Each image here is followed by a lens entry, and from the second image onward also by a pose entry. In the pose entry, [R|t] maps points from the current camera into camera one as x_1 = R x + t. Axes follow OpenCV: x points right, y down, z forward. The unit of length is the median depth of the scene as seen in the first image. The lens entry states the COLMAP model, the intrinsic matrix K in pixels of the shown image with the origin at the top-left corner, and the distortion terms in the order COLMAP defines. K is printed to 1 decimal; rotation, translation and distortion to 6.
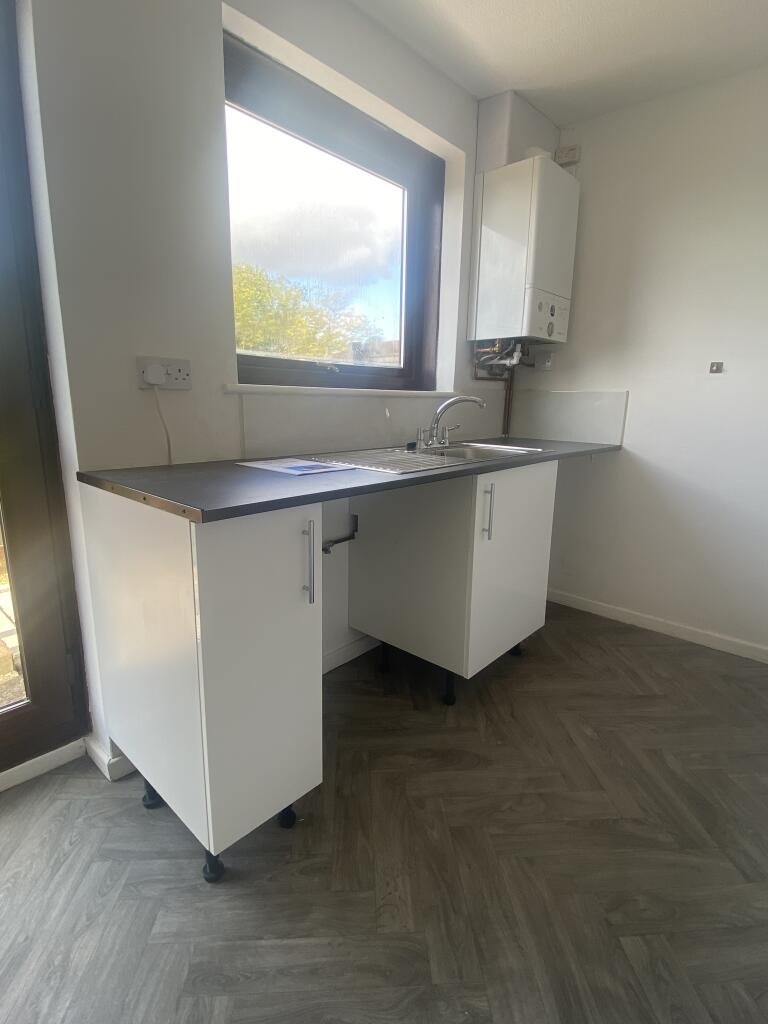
lens RADIAL K [[506.3, 0, 387.2], [0, 506.3, 505.8], [0, 0, 1]] dist [-0.025858, -0.003111]
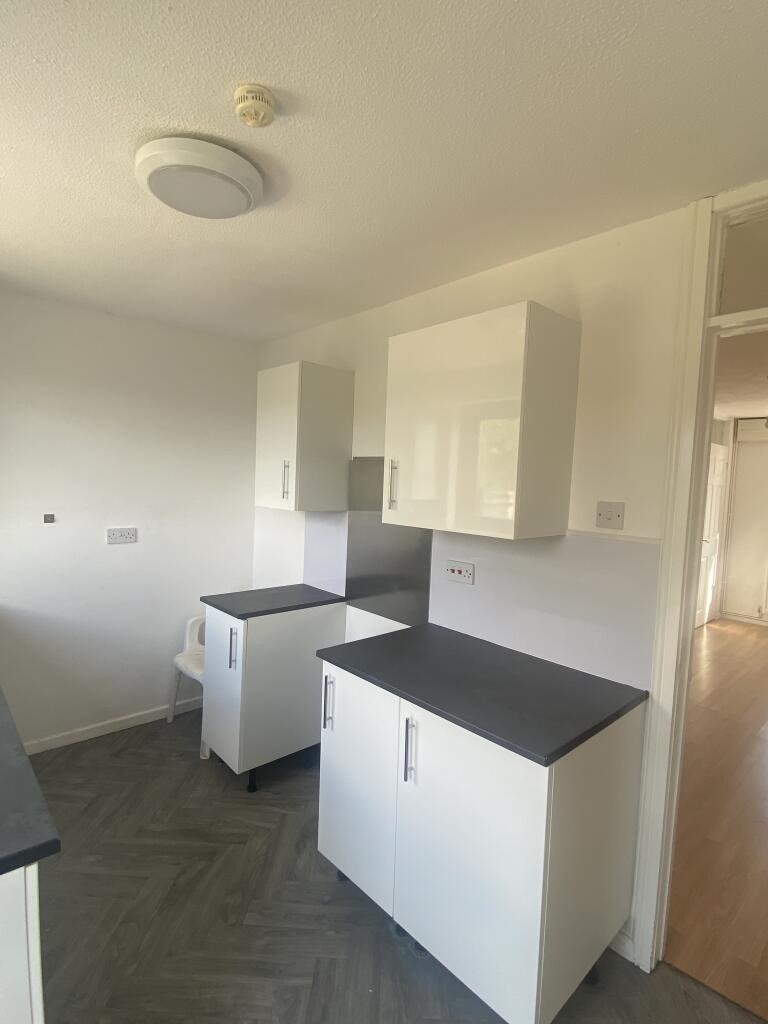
lens RADIAL K [[506.3, 0, 388.4], [0, 506.3, 512.9], [0, 0, 1]] dist [-0.025858, -0.003111]
pose [[0.070991, -0.084985, 0.993850, -0.783554], [0.168956, 0.982991, 0.071988, -0.379918], [-0.983064, 0.162807, 0.084142, 0.138400]]
